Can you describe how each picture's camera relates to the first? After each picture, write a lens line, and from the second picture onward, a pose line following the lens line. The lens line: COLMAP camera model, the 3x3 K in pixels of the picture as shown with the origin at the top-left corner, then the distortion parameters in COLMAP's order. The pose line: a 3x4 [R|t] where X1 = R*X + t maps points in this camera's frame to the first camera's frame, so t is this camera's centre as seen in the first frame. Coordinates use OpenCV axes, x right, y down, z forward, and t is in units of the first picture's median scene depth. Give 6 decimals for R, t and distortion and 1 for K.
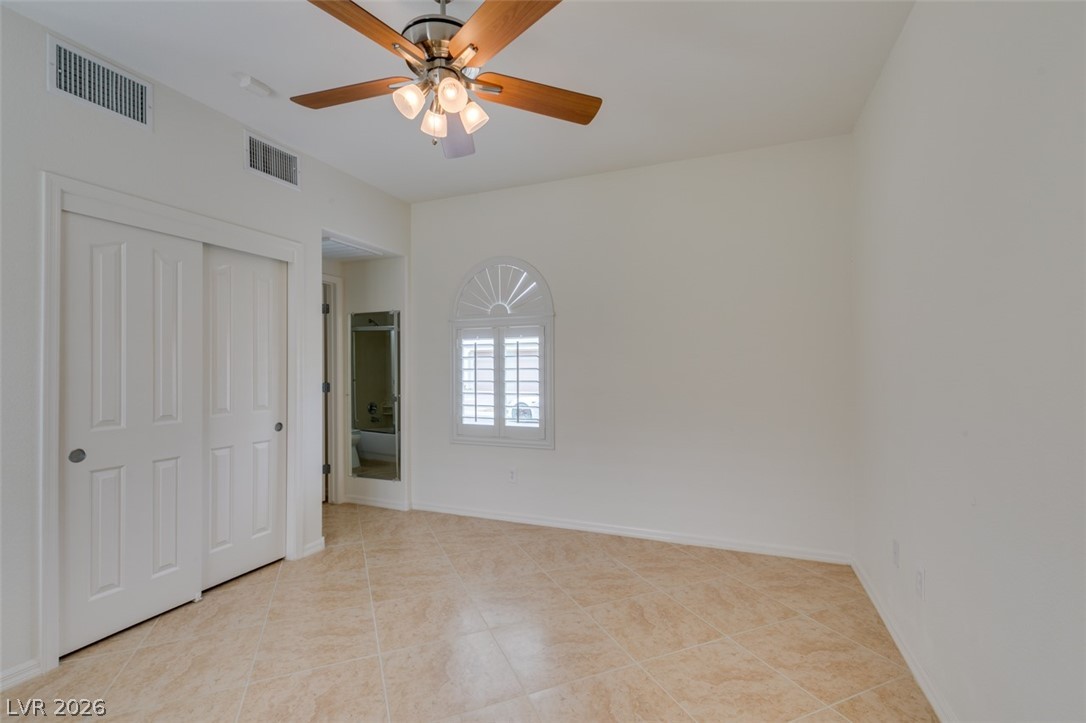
lens RADIAL K [[485.0, 0, 541.5], [0, 485.0, 364.5], [0, 0, 1]] dist [0.009192, -0.001313]
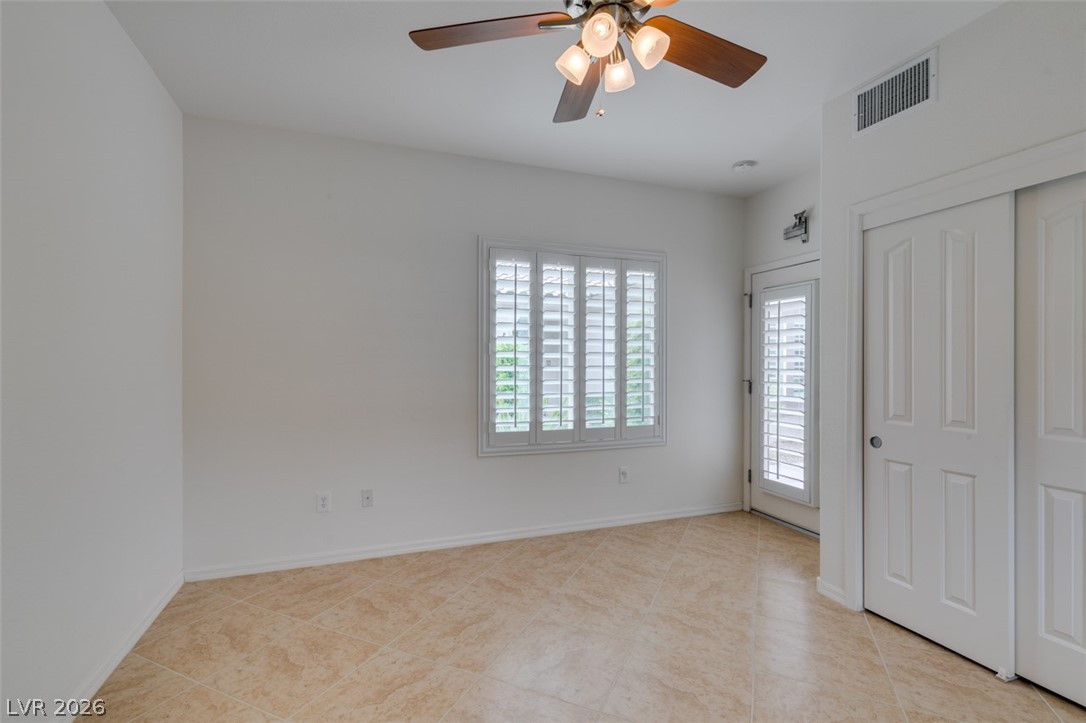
lens RADIAL K [[485.0, 0, 541.5], [0, 485.0, 364.5], [0, 0, 1]] dist [0.009192, -0.001313]
pose [[-0.732045, 0.004748, -0.681239, 0.354585], [0.005563, 0.999984, 0.000992, 0.001318], [0.681233, -0.003064, -0.732060, 1.203290]]
